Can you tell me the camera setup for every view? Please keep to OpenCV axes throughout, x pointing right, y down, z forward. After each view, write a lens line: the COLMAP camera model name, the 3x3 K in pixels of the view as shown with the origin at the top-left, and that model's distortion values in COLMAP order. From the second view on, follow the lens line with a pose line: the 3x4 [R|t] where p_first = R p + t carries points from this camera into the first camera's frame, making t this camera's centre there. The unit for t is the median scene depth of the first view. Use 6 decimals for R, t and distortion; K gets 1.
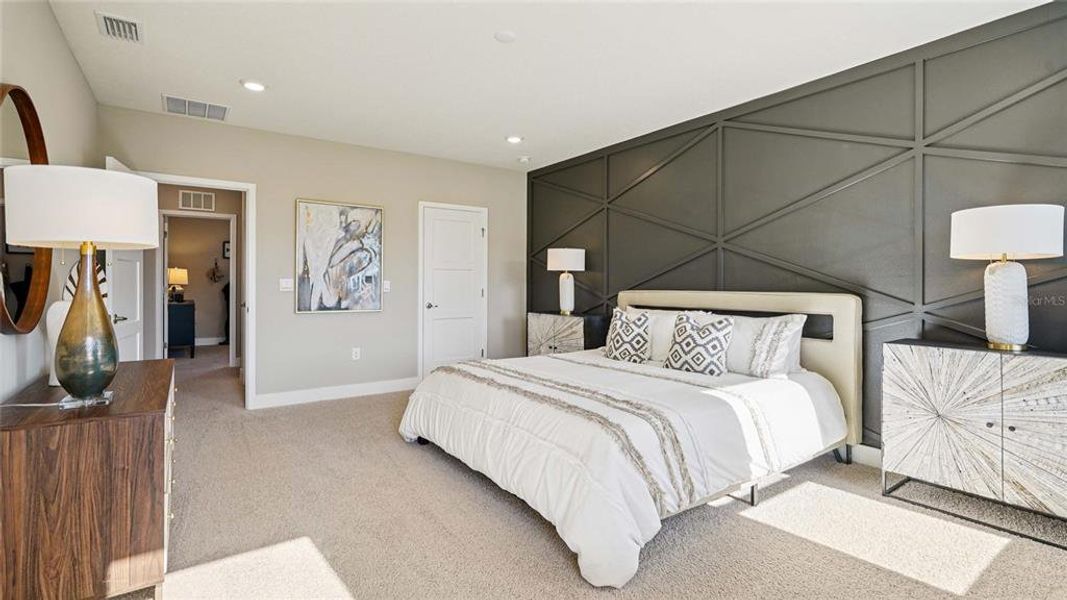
lens RADIAL K [[487.7, 0, 536.9], [0, 487.7, 289.6], [0, 0, 1]] dist [-0.002759, 0.002112]
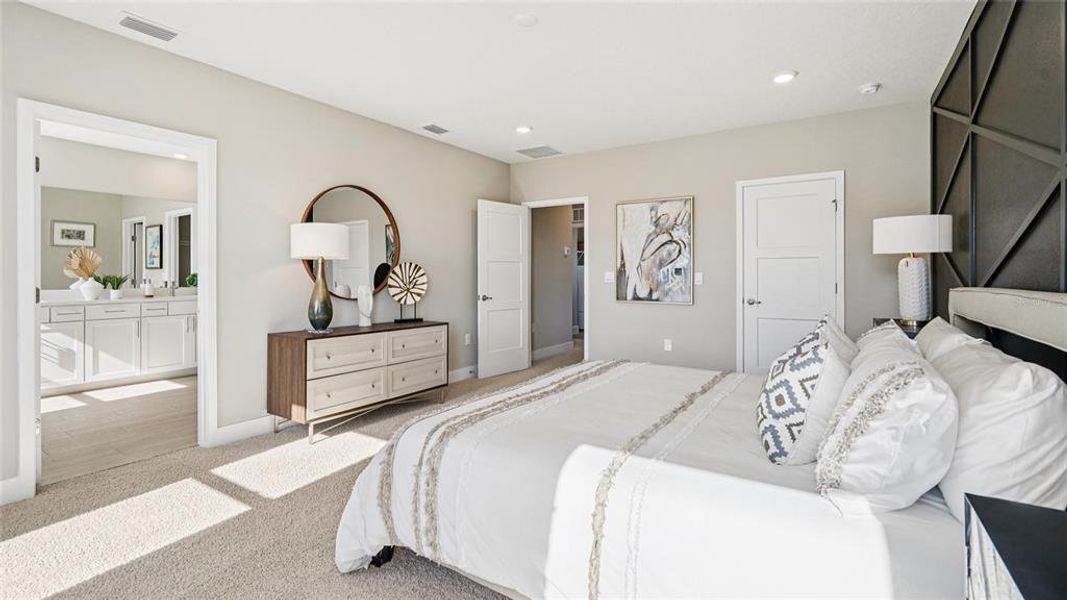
lens RADIAL K [[487.7, 0, 536.3], [0, 487.7, 276.5], [0, 0, 1]] dist [-0.002759, 0.002112]
pose [[0.366727, -0.002308, -0.930326, 0.481364], [-0.009584, 0.999934, -0.006259, -0.002068], [0.930279, 0.011212, 0.366680, 0.379370]]
